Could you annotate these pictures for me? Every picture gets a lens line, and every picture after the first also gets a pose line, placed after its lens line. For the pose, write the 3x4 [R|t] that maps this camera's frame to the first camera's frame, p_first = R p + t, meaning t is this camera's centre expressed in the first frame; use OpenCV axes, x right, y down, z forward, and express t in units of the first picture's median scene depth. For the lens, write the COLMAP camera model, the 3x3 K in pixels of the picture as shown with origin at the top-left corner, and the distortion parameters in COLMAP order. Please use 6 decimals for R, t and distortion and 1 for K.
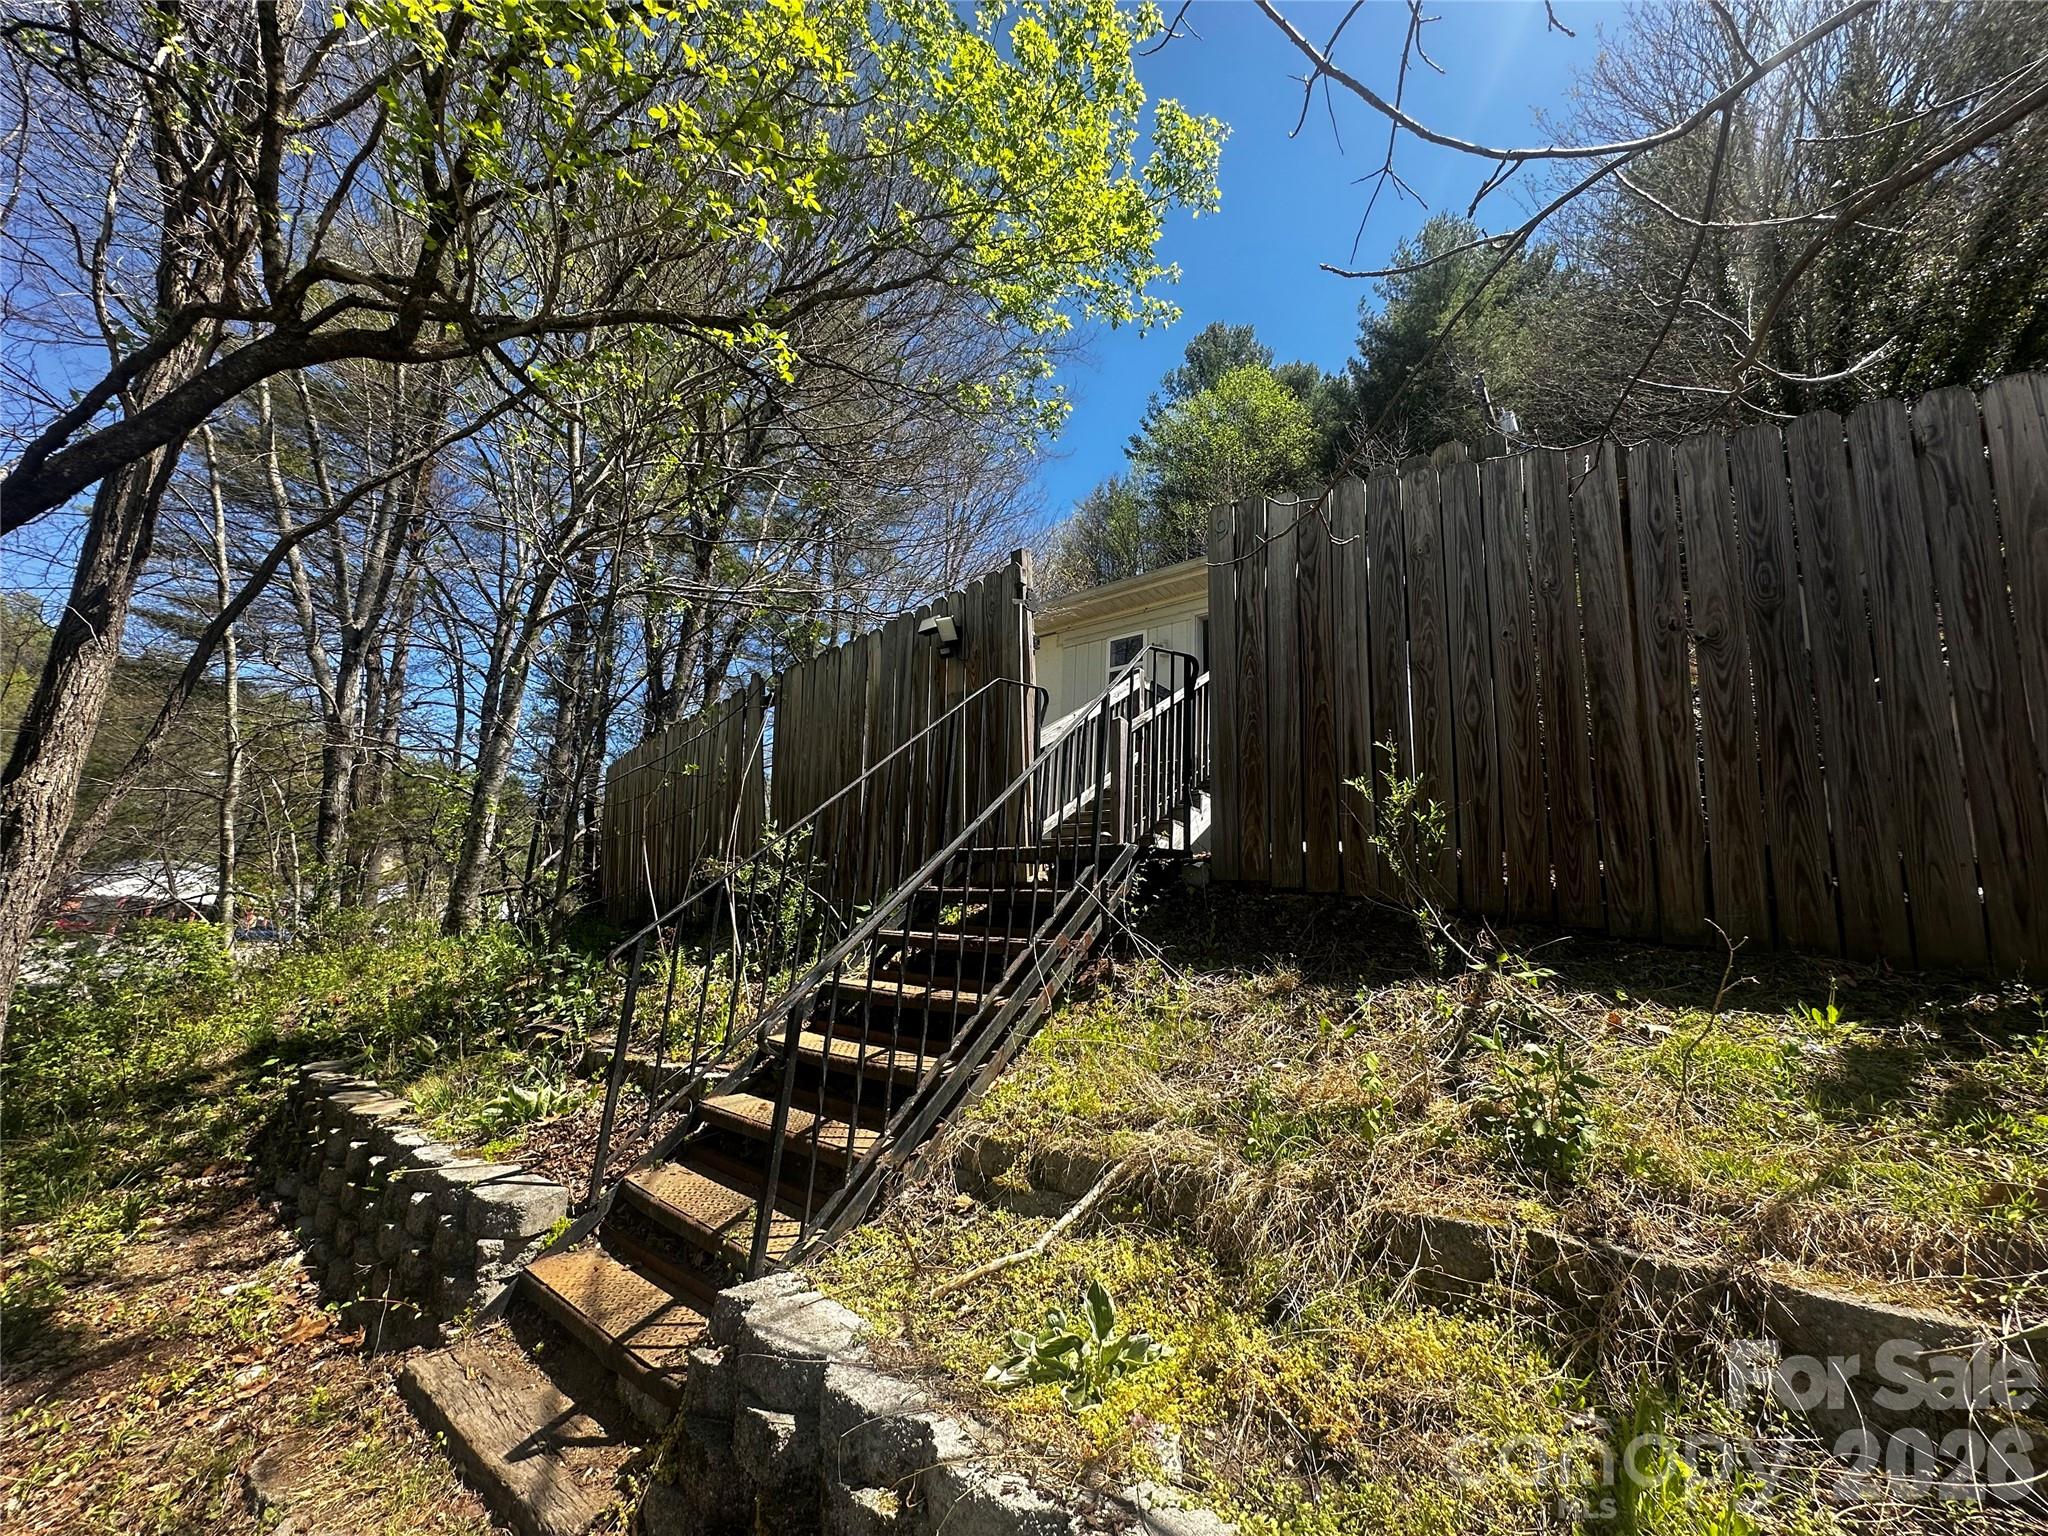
lens RADIAL K [[817.3, 0, 1026.4], [0, 817.3, 774.1], [0, 0, 1]] dist [-0.006719, 0.000962]
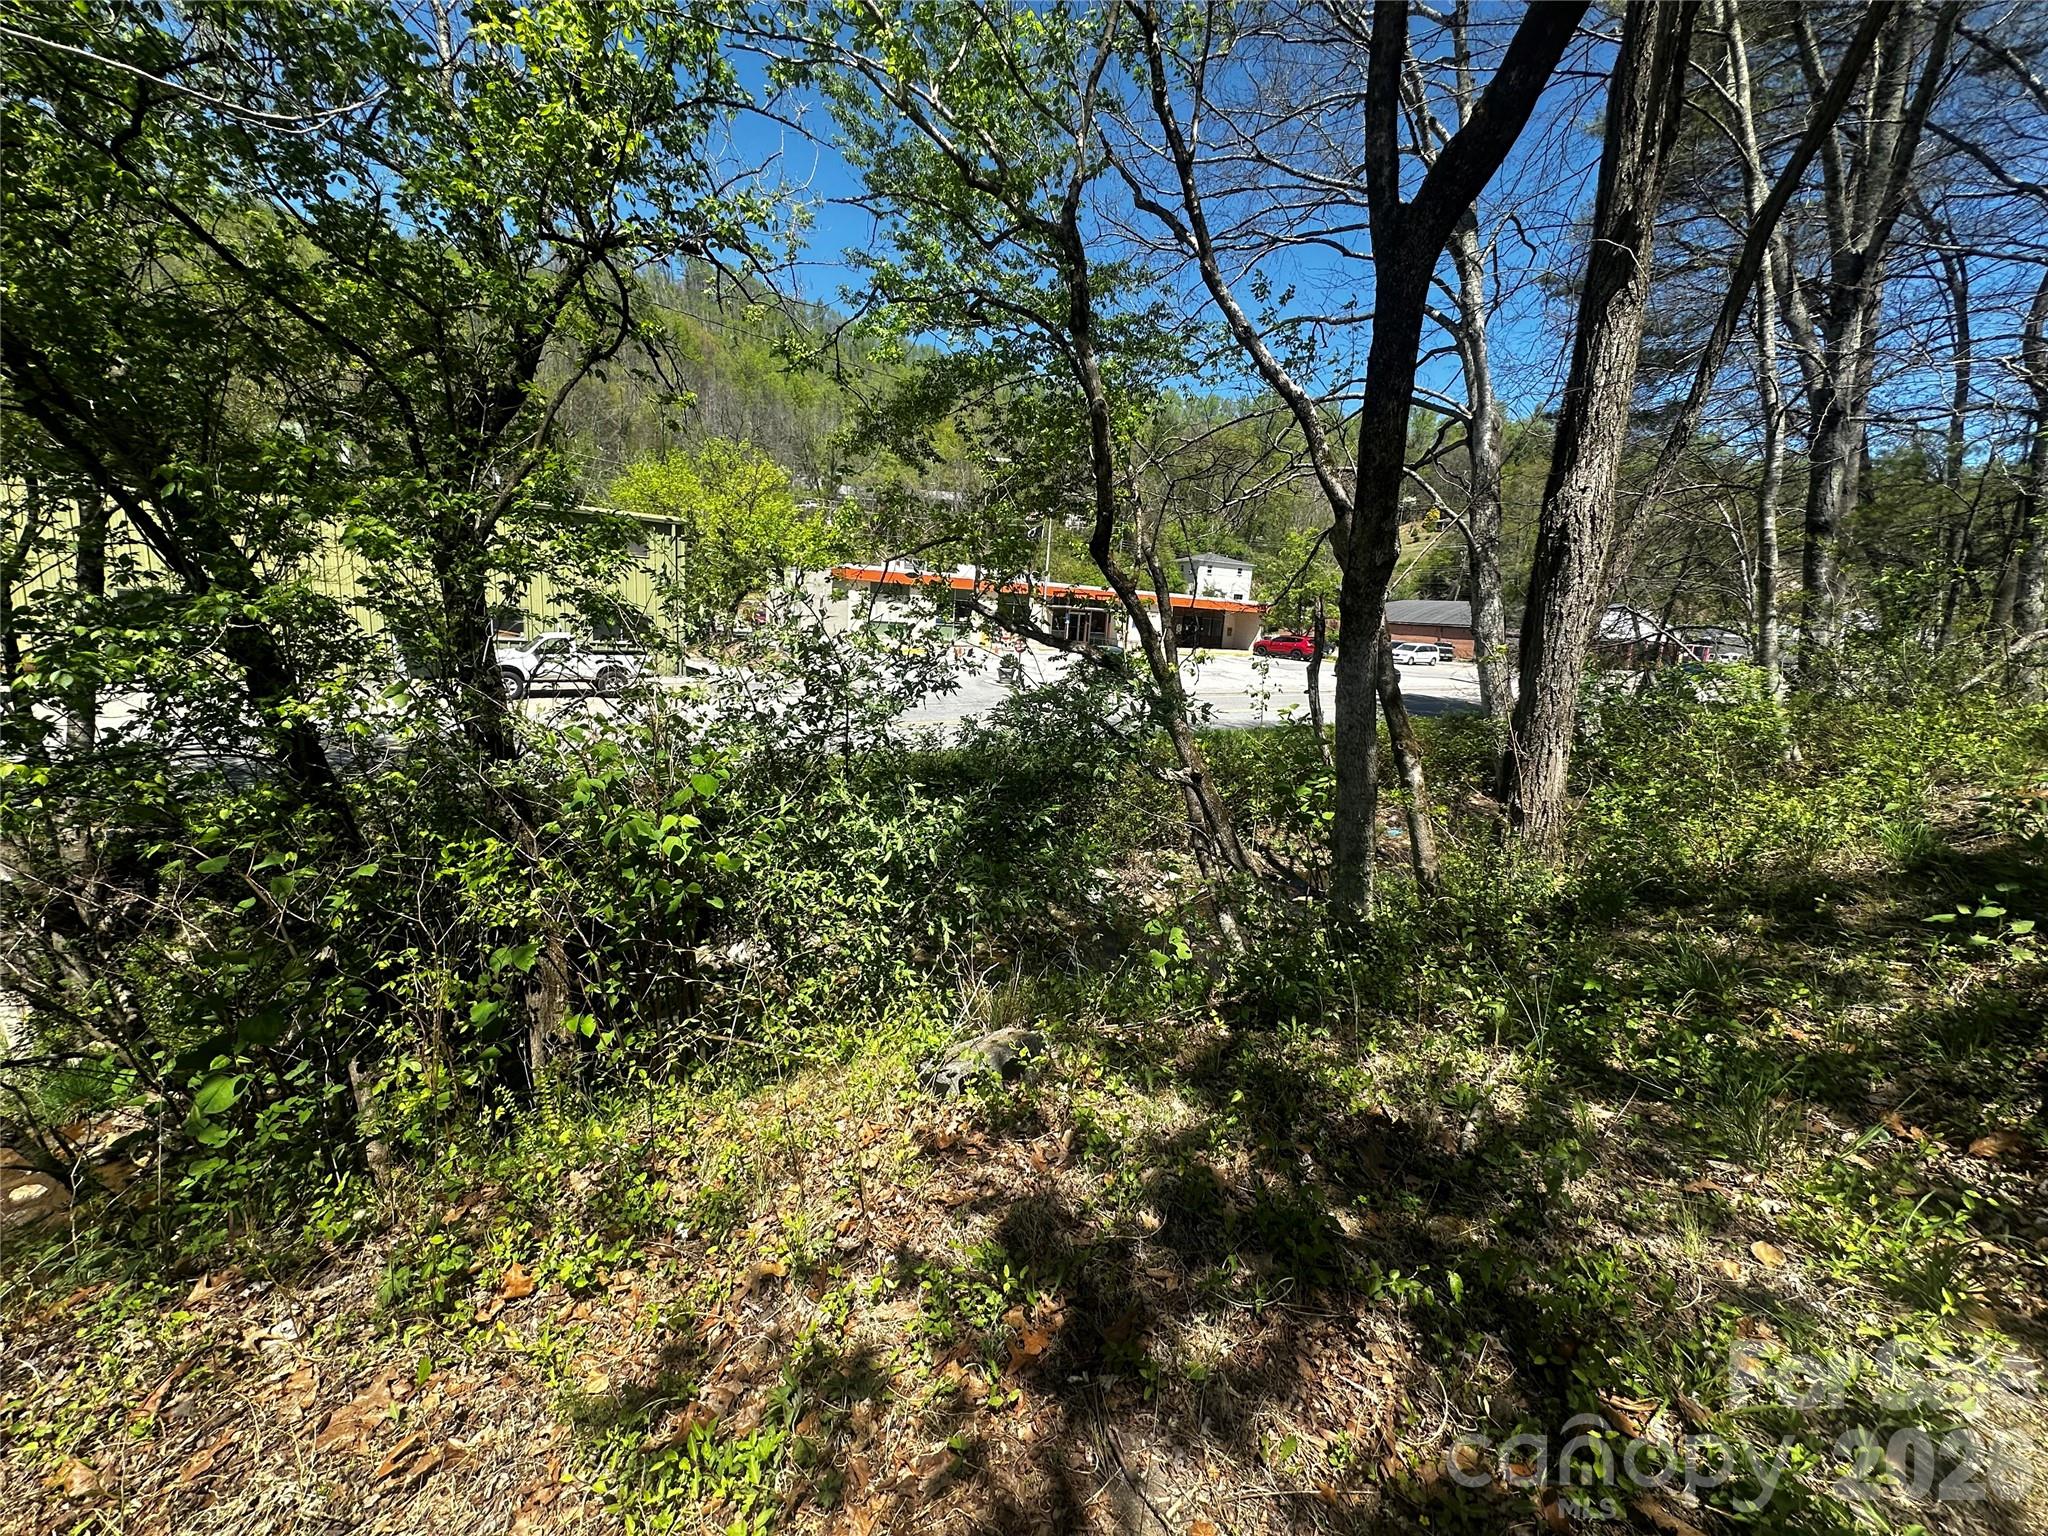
lens RADIAL K [[817.3, 0, 1024.2], [0, 817.3, 763.6], [0, 0, 1]] dist [-0.006719, 0.000962]
pose [[0.153258, 0.133201, -0.979168, -0.434394], [0.169300, 0.972684, 0.158818, 0.054143], [0.973576, -0.190113, 0.126521, 0.273557]]
